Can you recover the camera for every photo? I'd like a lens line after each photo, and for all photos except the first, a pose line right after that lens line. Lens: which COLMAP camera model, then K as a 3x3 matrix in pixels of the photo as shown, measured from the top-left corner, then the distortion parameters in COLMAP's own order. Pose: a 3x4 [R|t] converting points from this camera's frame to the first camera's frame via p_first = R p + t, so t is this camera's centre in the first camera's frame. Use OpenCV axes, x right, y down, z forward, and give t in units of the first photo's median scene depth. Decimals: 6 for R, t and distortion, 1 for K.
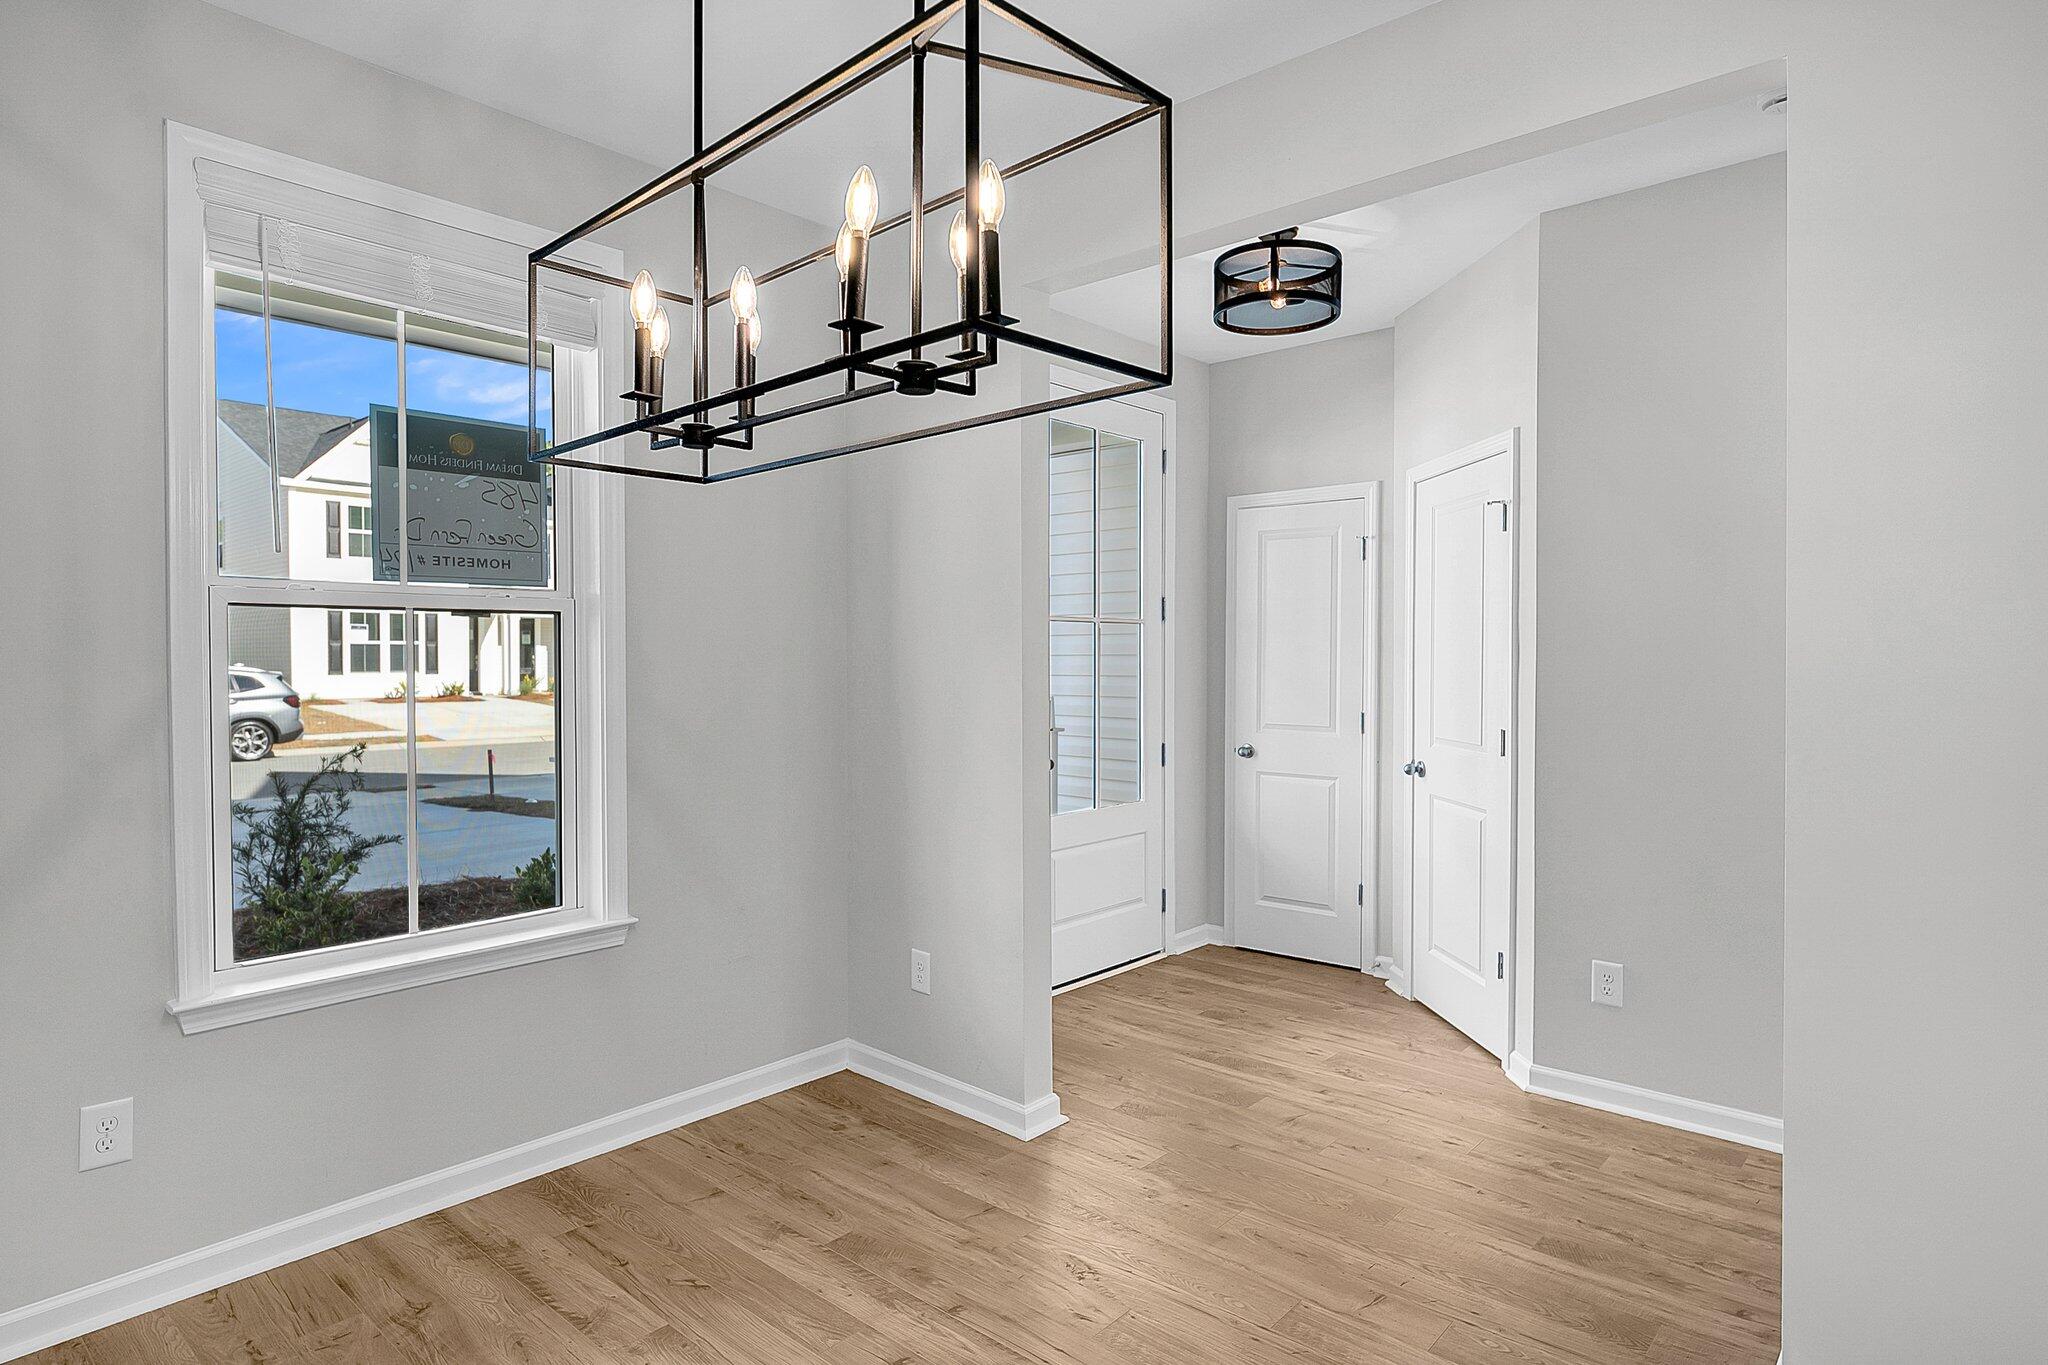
lens RADIAL K [[1153.6, 0, 1024.0], [0, 1153.6, 682.5], [0, 0, 1]] dist [0.014675, -0.000119]
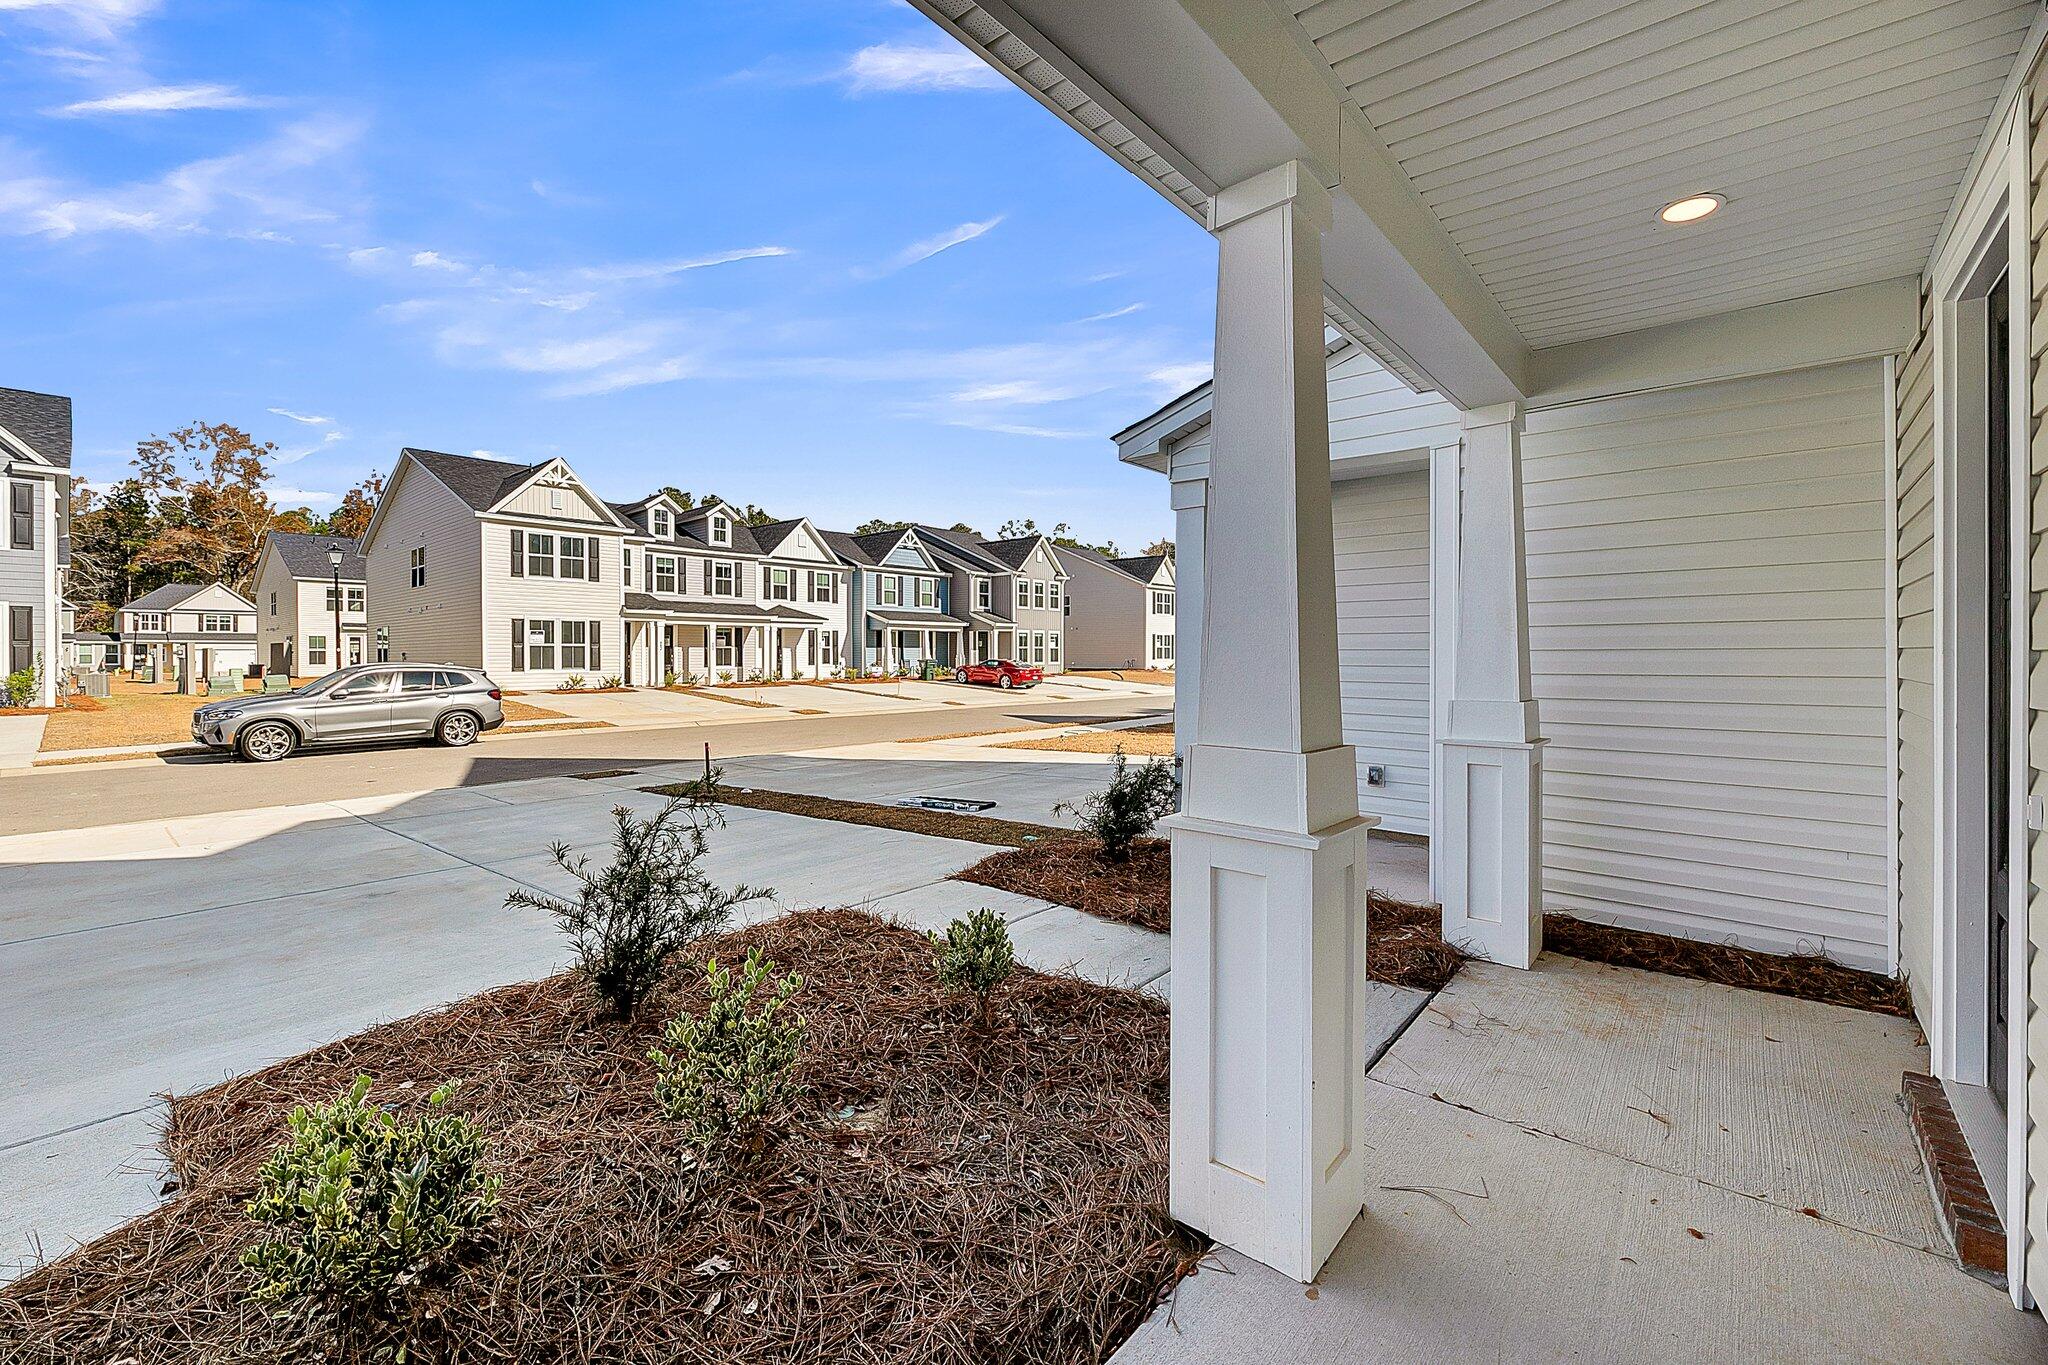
lens RADIAL K [[843.5, 0, 1018.4], [0, 843.5, 659.7], [0, 0, 1]] dist [-0.000915, -0.000680]
pose [[0.999748, -0.002639, 0.022282, -0.081944], [0.003021, 0.999849, -0.017139, -0.001689], [-0.022234, 0.017202, 0.999605, 0.092681]]
